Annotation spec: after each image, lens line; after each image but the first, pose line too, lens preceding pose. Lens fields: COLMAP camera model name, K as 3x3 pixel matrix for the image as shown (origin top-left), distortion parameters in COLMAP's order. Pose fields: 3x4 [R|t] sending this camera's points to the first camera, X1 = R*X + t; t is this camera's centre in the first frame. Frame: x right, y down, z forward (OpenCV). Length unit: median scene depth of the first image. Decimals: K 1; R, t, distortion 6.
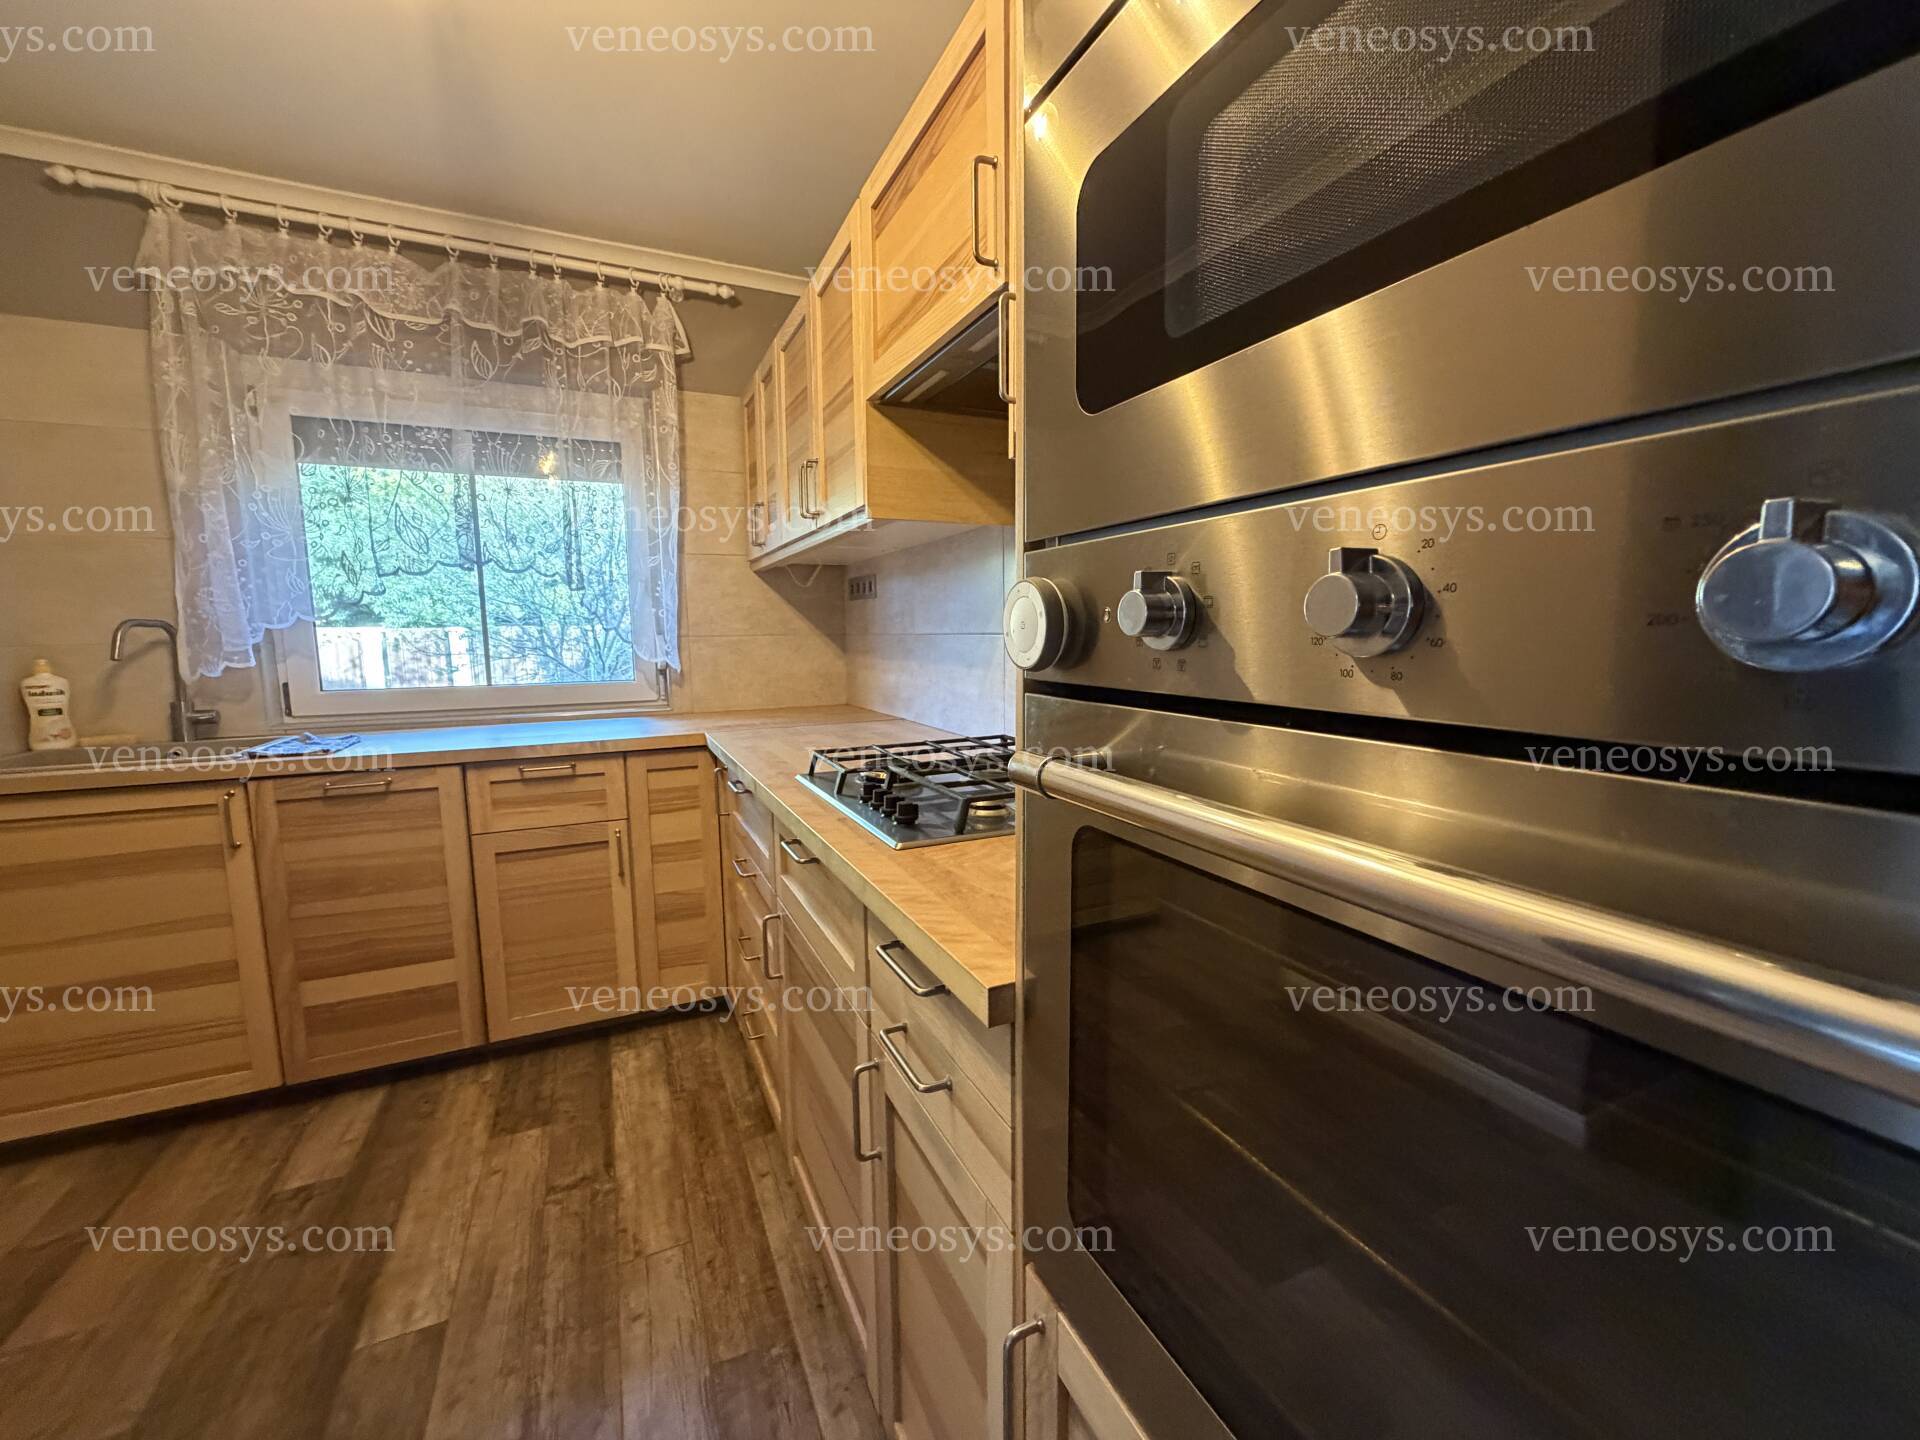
lens RADIAL K [[764.5, 0, 955.6], [0, 764.5, 718.7], [0, 0, 1]] dist [-0.000519, 0.000172]
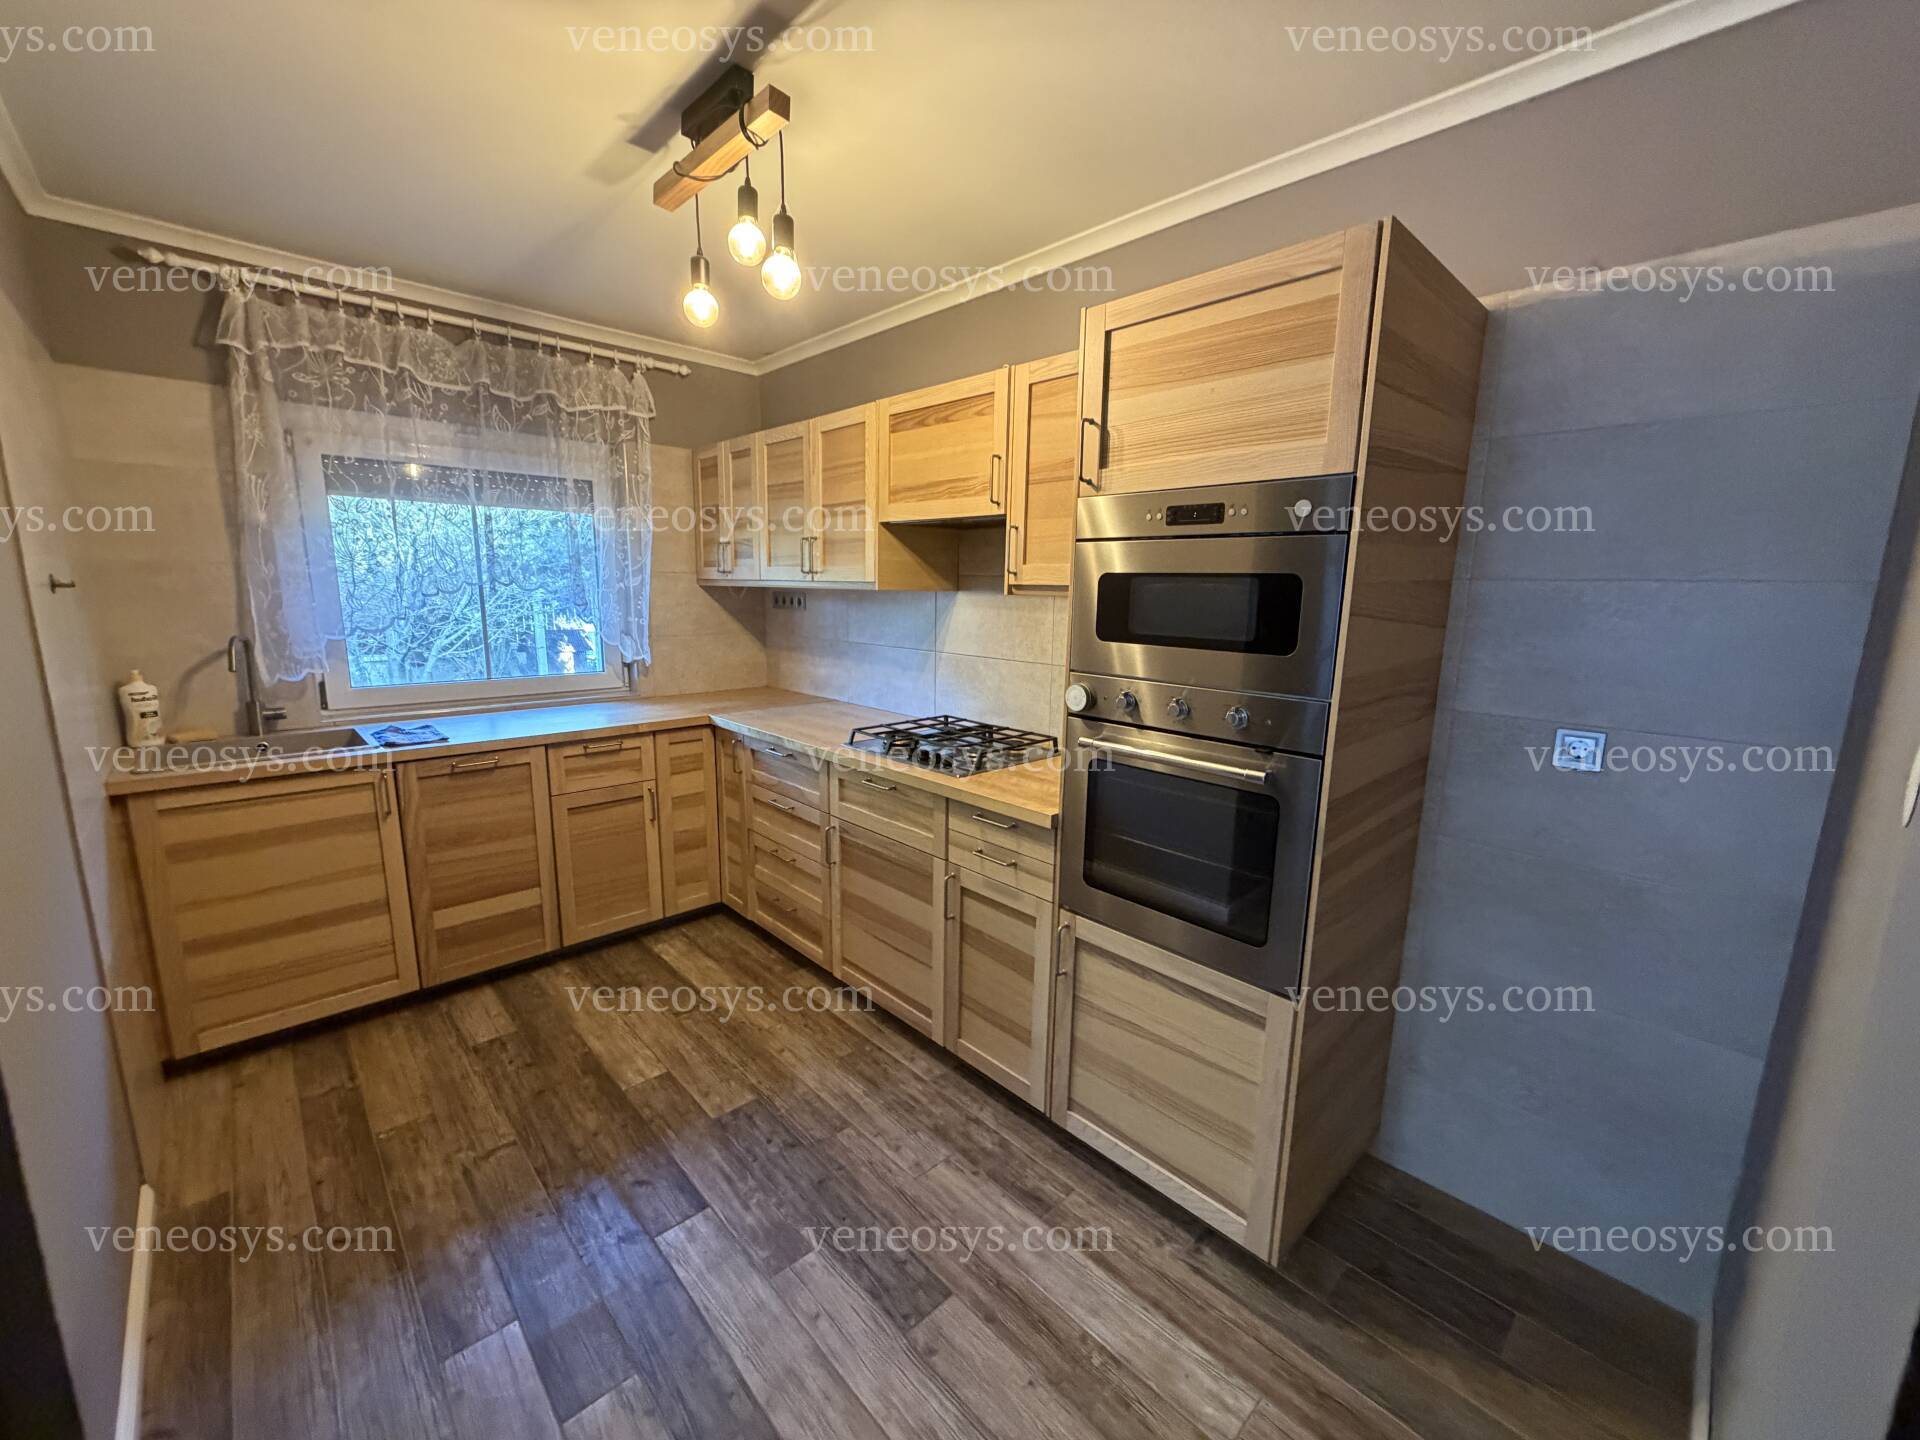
lens RADIAL K [[764.5, 0, 955.6], [0, 764.5, 718.7], [0, 0, 1]] dist [-0.000519, 0.000172]
pose [[0.947612, -0.029121, 0.318093, -0.376733], [0.009619, 0.997985, 0.062711, -0.063513], [-0.319278, -0.056366, 0.945983, -0.504620]]
